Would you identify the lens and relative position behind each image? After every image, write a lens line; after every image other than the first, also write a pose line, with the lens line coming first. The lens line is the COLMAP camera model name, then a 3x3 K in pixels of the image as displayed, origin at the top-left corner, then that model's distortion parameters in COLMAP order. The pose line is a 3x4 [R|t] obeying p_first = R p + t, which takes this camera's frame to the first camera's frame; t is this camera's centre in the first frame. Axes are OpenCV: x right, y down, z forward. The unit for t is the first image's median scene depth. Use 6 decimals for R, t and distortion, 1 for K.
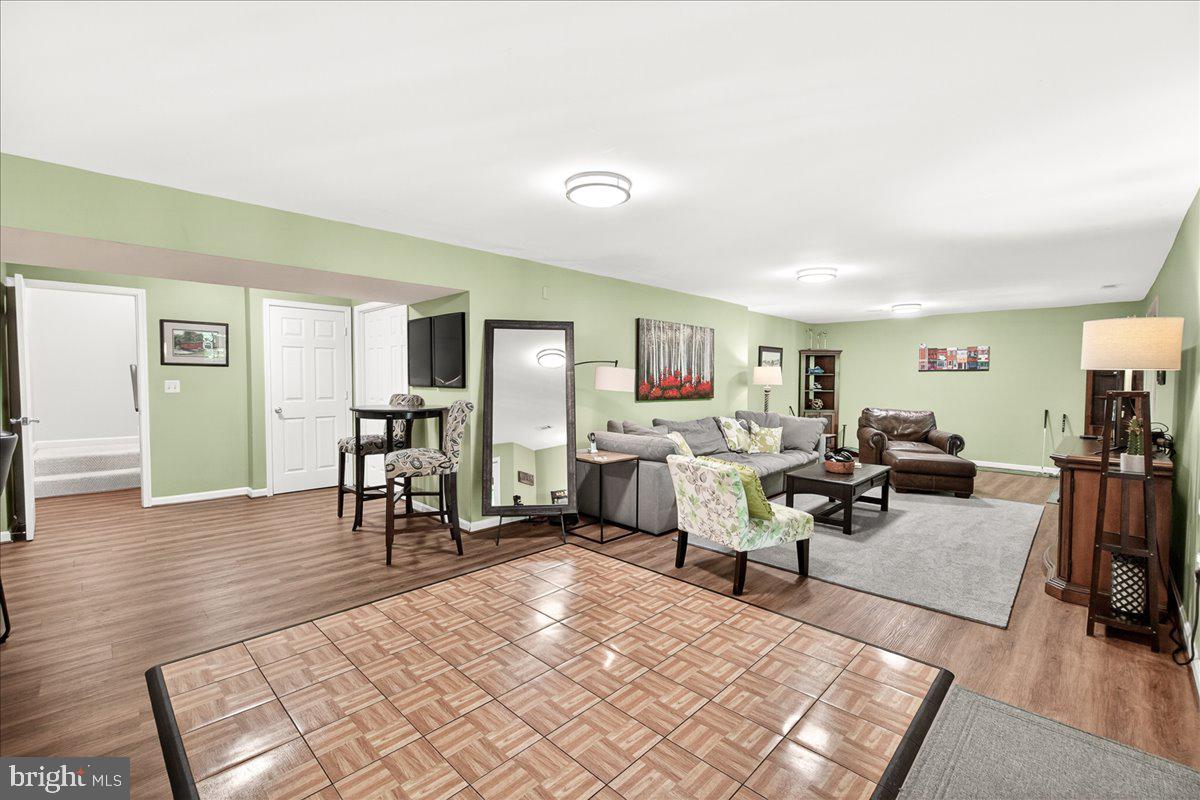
lens RADIAL K [[509.3, 0, 590.4], [0, 509.3, 402.7], [0, 0, 1]] dist [-0.018052, -0.000316]
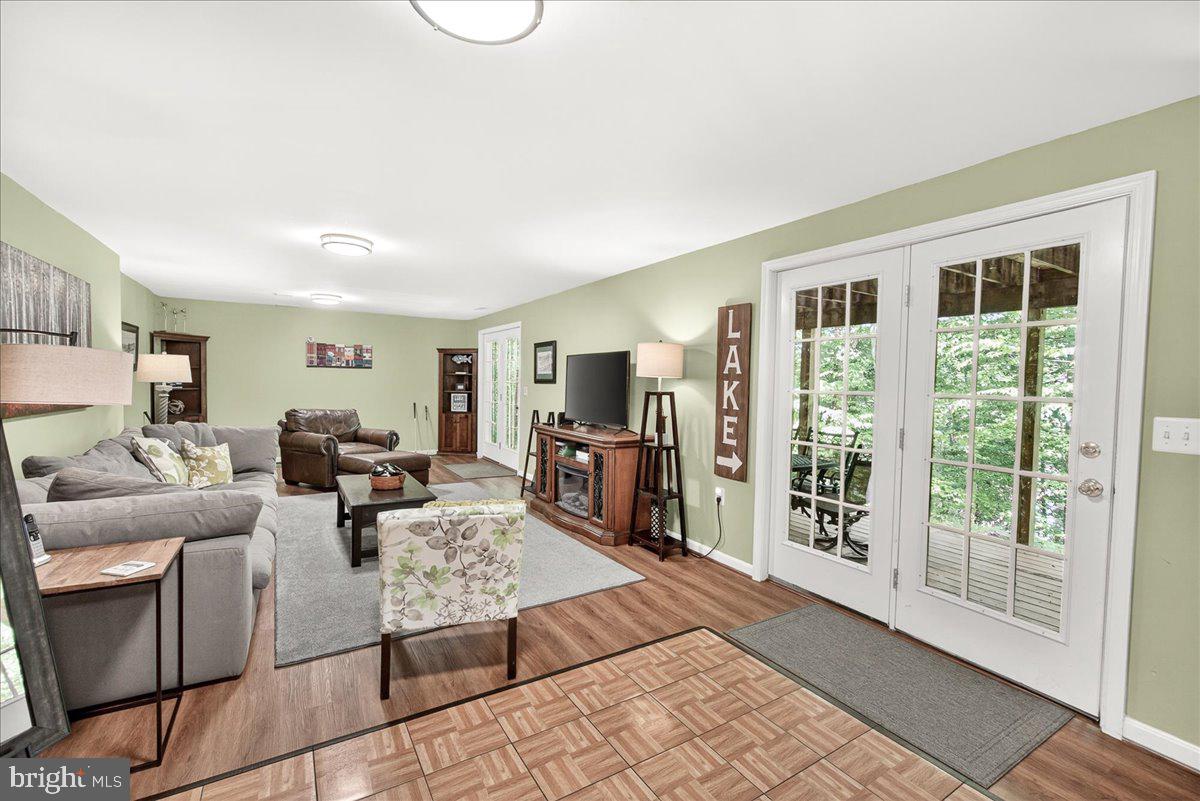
lens RADIAL K [[509.3, 0, 599.9], [0, 509.3, 399.2], [0, 0, 1]] dist [-0.018052, -0.000316]
pose [[0.224301, -0.032766, 0.973969, -0.189625], [0.024778, 0.999303, 0.027912, -0.019816], [-0.974205, 0.017872, 0.224957, 0.349795]]
